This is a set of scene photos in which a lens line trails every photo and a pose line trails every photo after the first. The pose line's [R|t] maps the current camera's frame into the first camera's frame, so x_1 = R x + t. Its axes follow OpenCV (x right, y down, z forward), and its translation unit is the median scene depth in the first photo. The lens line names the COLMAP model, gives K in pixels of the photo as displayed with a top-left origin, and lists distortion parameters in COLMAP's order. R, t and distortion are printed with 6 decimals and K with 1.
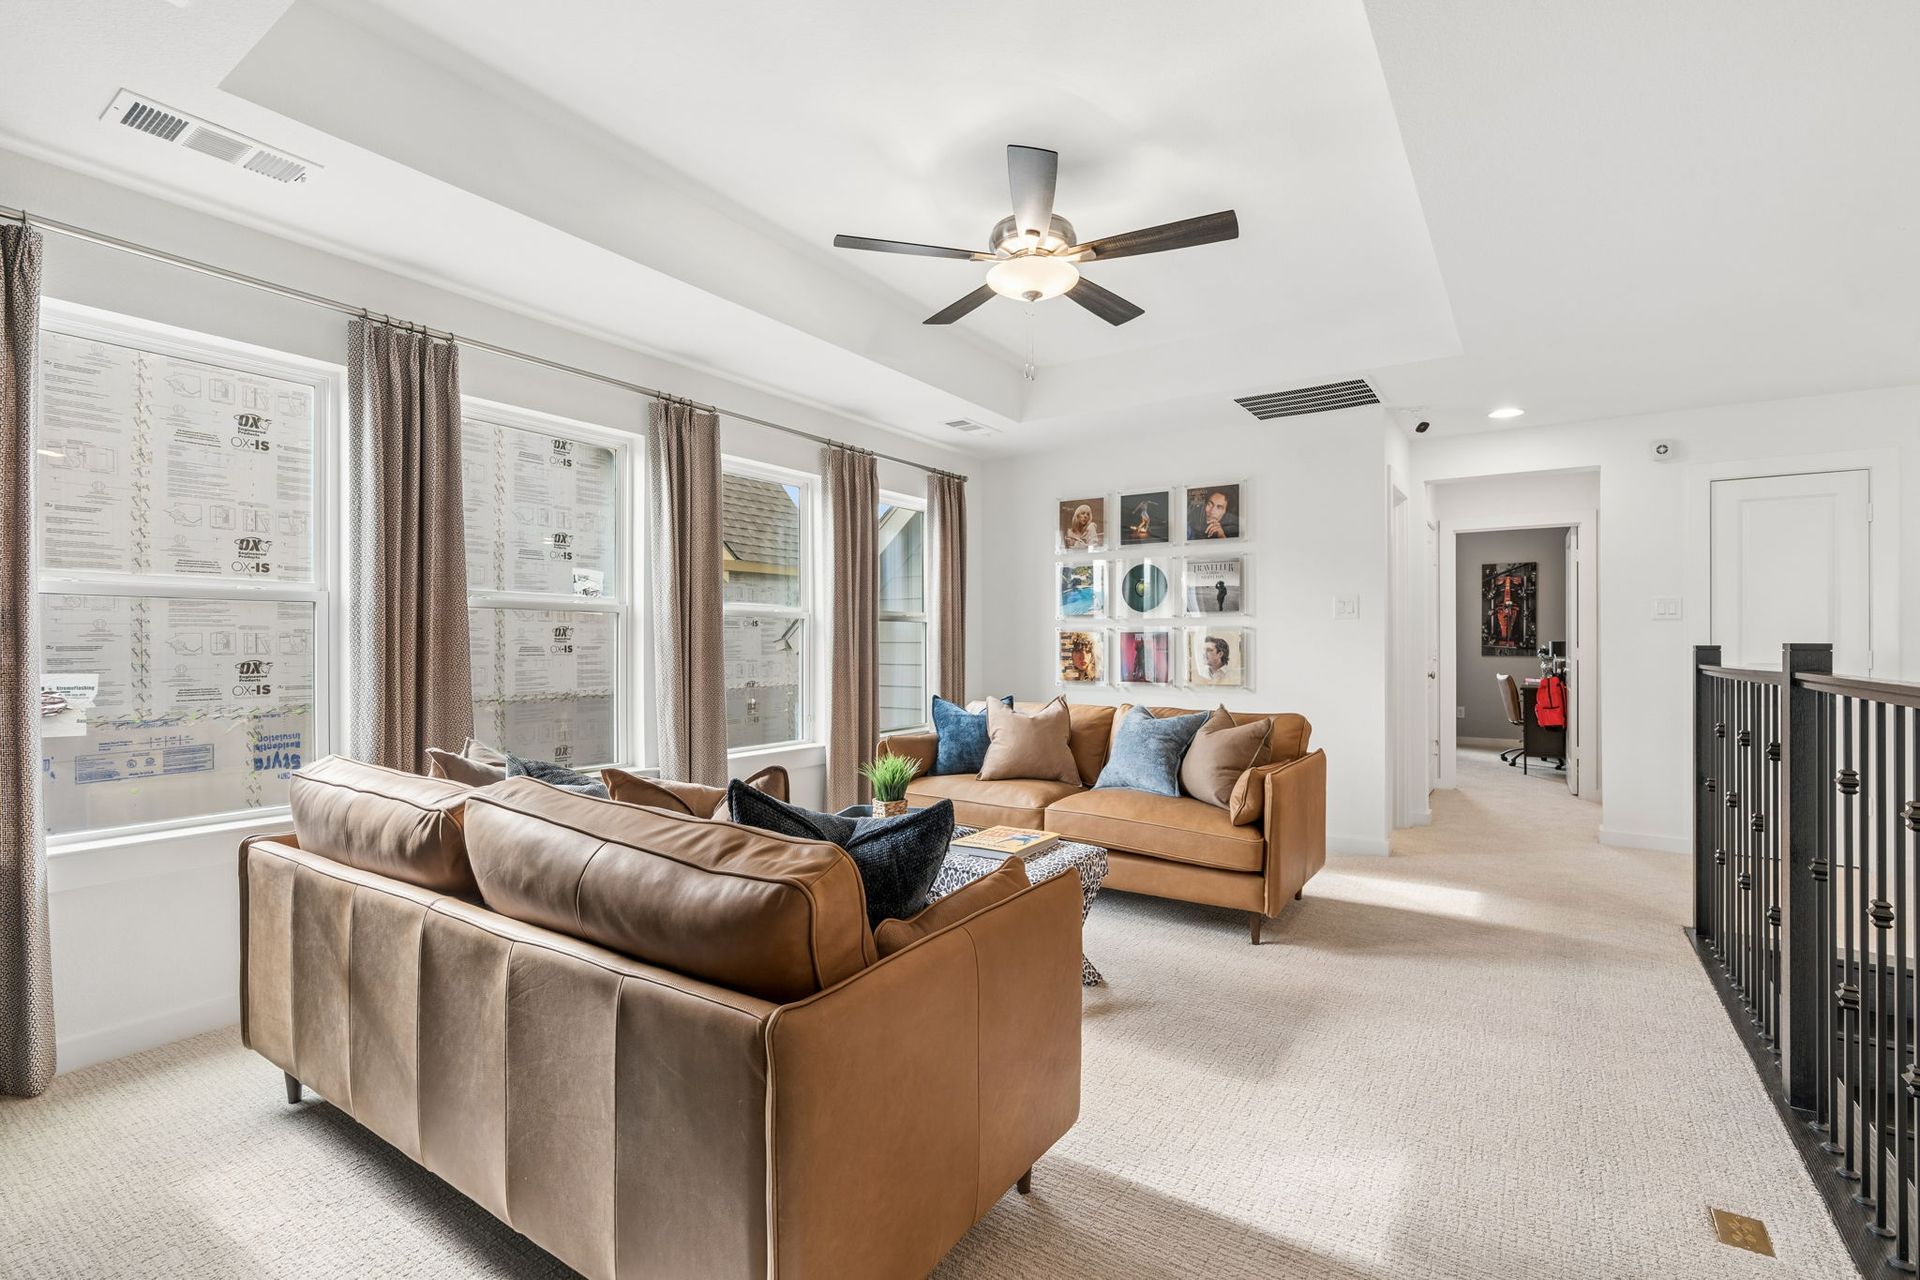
lens RADIAL K [[873.1, 0, 958.2], [0, 873.1, 640.1], [0, 0, 1]] dist [-0.000061, -0.000001]
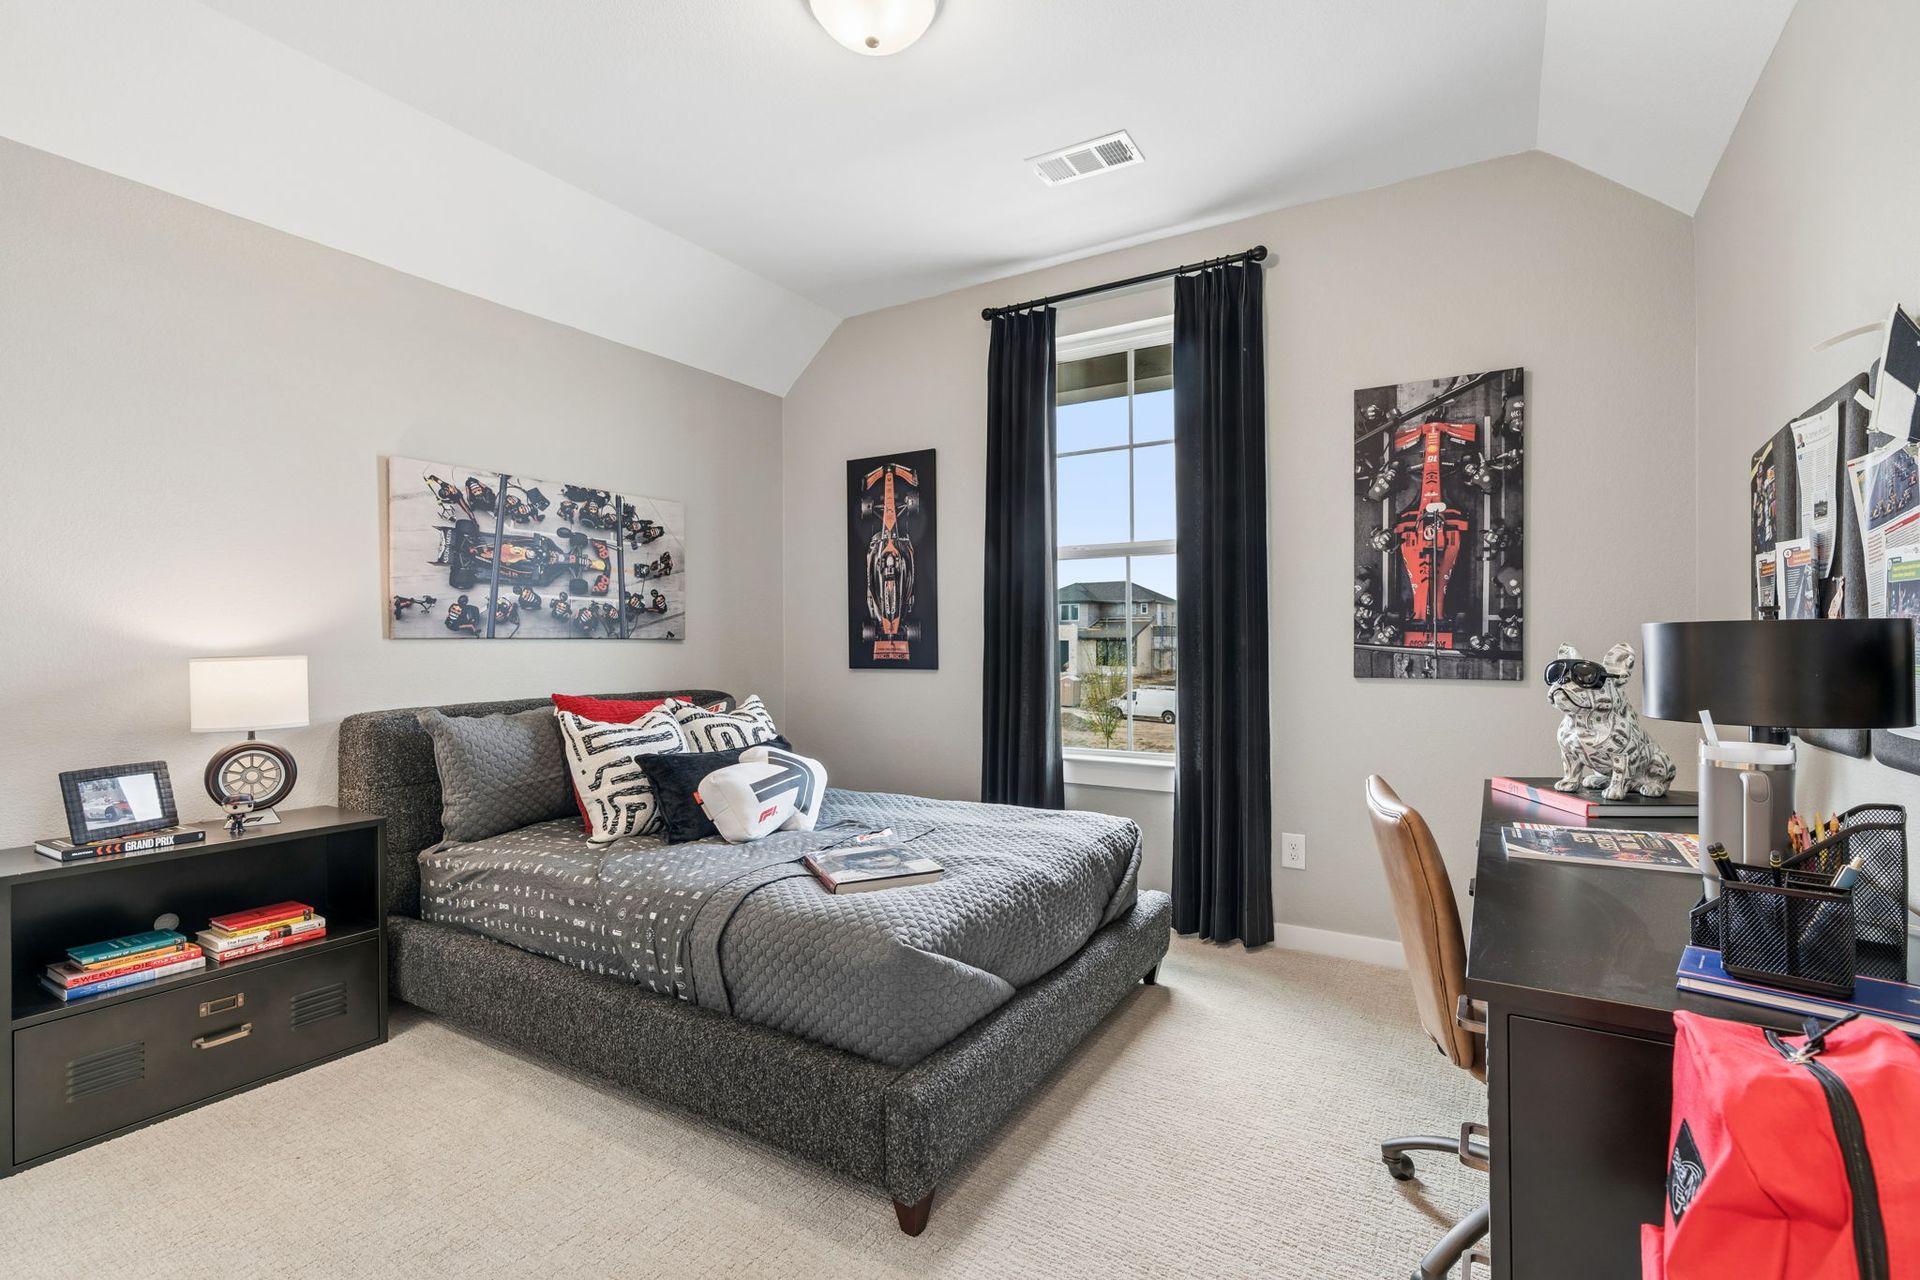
lens RADIAL K [[873.1, 0, 961.1], [0, 873.1, 639.7], [0, 0, 1]] dist [-0.000061, -0.000001]
pose [[0.999134, -0.001788, 0.041559, 0.448715], [0.001742, 0.999998, 0.001136, 0.003565], [-0.041561, -0.001063, 0.999135, 0.696344]]
